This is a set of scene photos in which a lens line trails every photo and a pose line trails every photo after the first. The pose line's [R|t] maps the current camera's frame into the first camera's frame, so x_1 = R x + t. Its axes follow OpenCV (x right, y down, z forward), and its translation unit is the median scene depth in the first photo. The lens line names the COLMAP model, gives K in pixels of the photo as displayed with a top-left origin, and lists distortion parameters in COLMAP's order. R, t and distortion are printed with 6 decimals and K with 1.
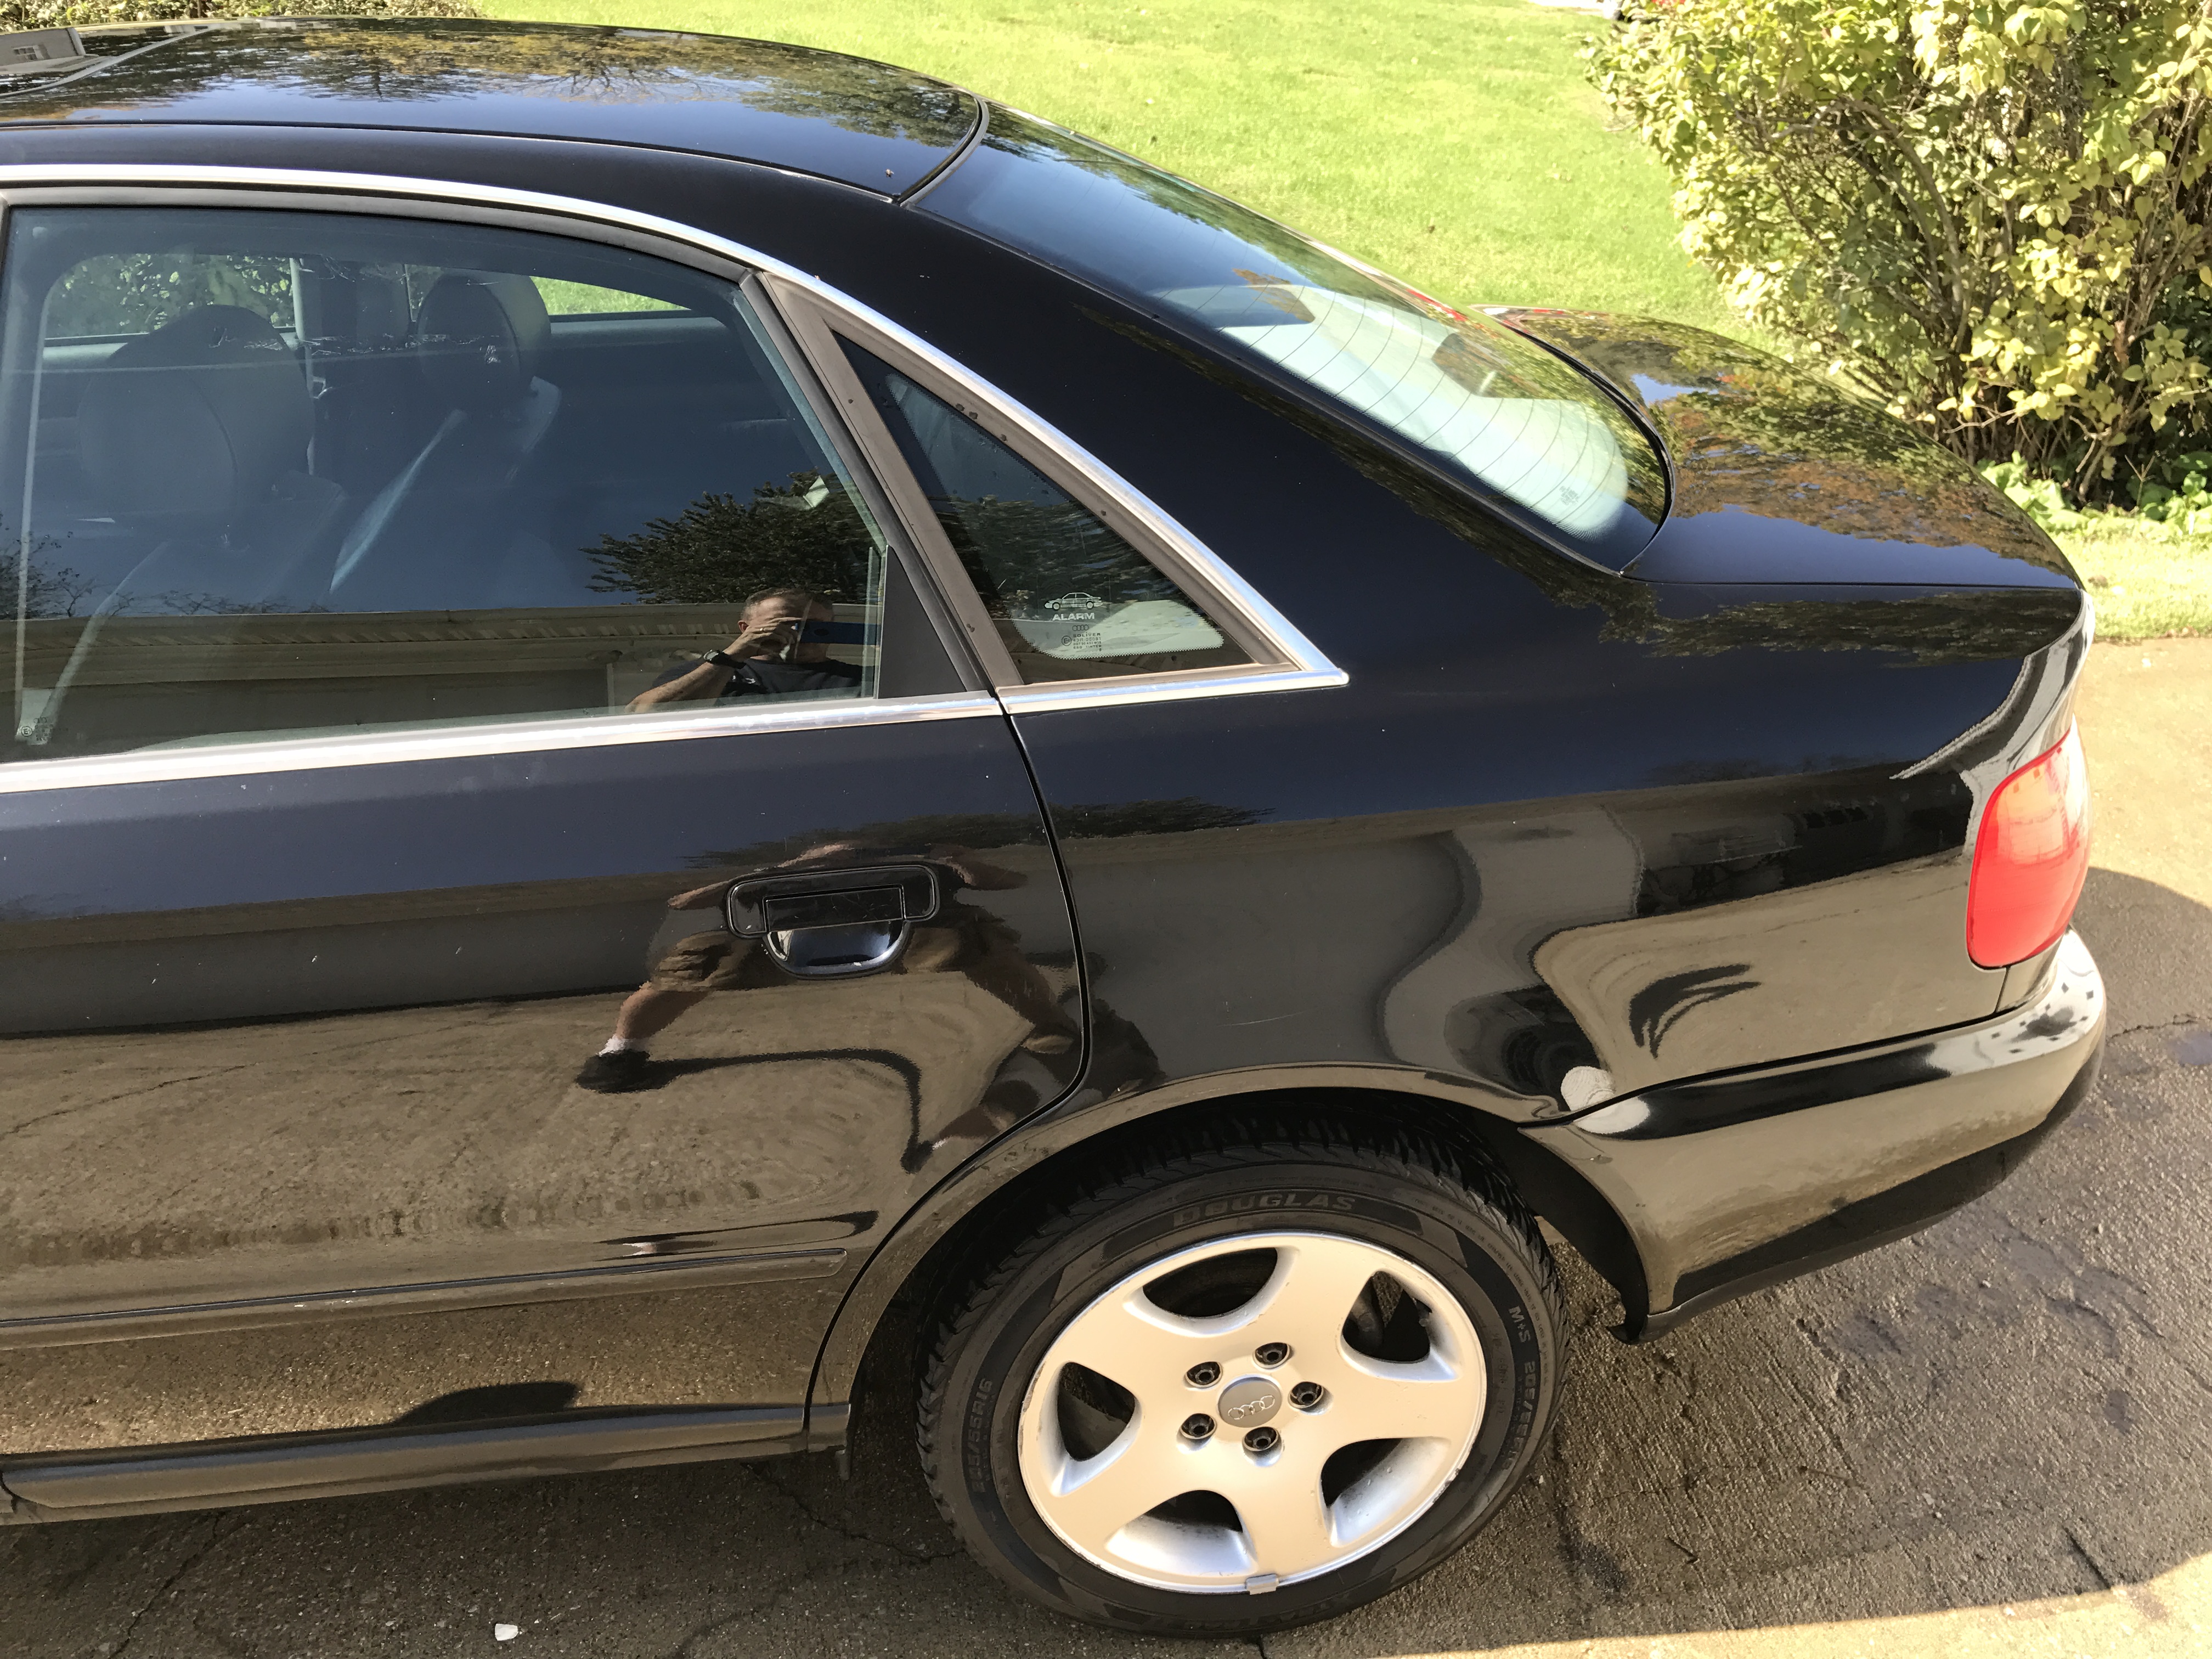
lens RADIAL K [[1812.8, 0, 1117.8], [0, 1812.8, 826.2], [0, 0, 1]] dist [0.016128, -0.022062]
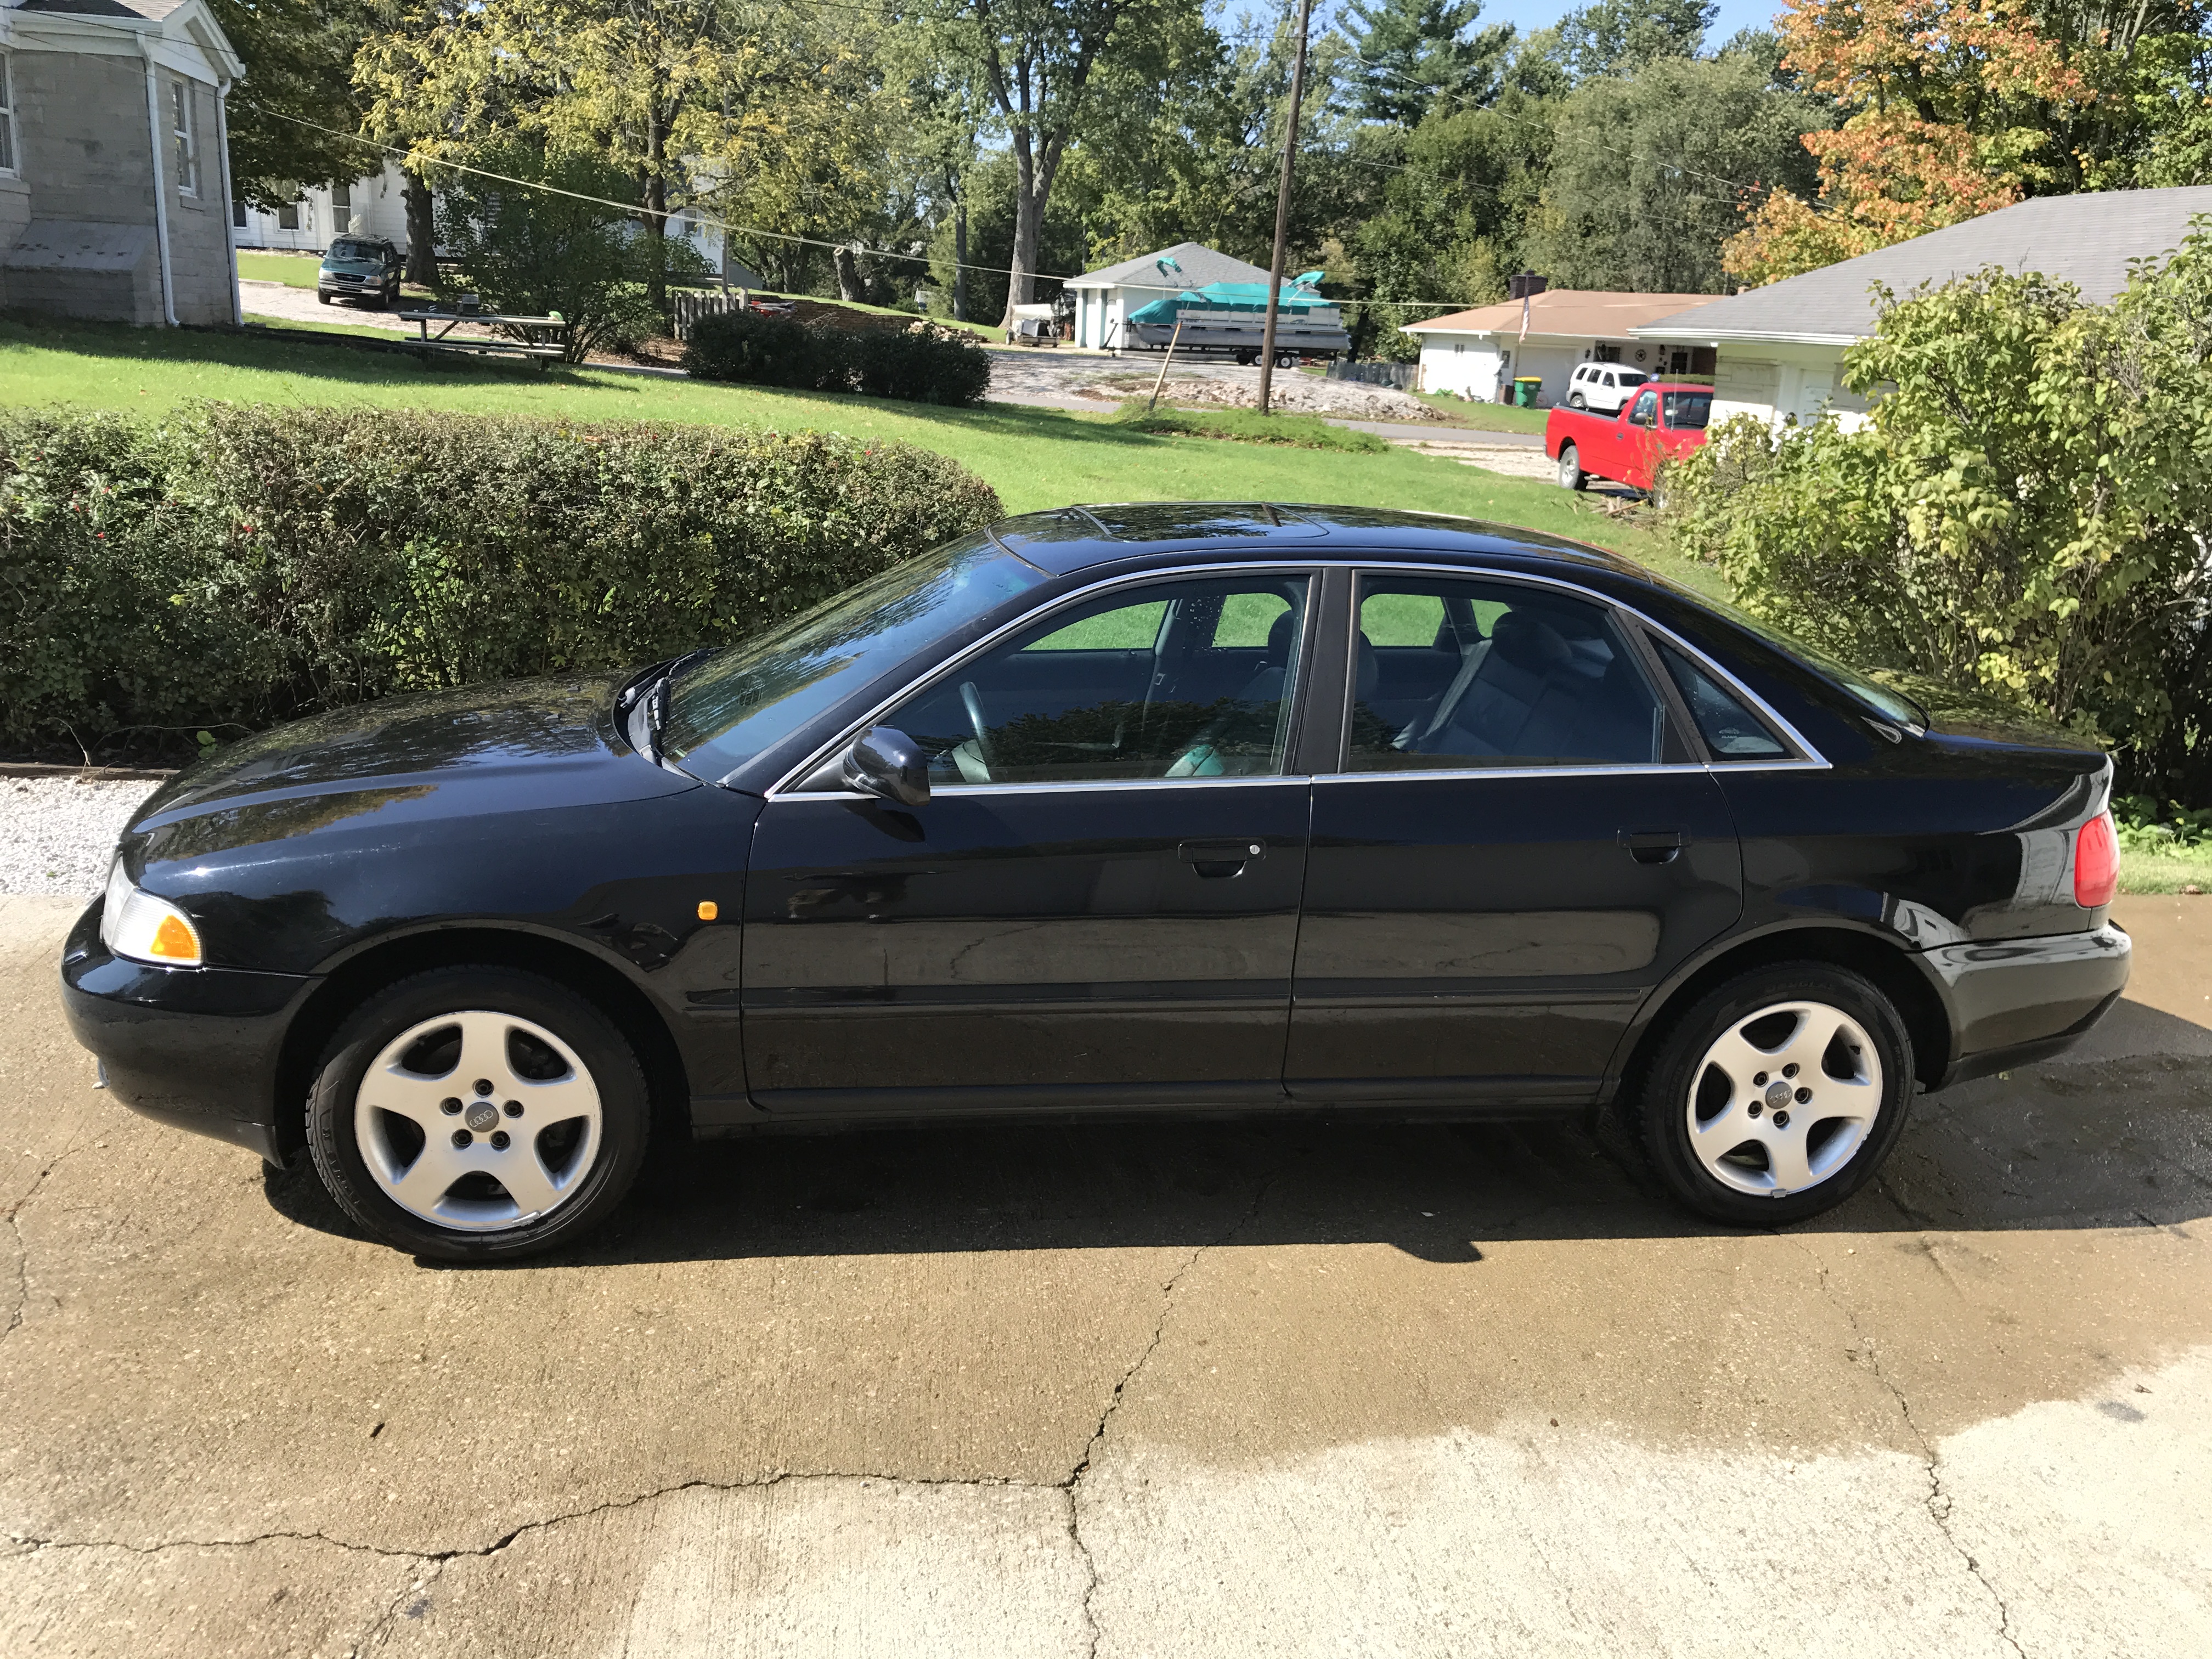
lens RADIAL K [[1812.8, 0, 1111.0], [0, 1812.8, 826.6], [0, 0, 1]] dist [0.016128, -0.022062]
pose [[0.998846, 0.029691, 0.037758, -0.294888], [-0.020699, 0.975409, -0.219426, 0.175047], [-0.043345, 0.218391, 0.974898, -0.427126]]
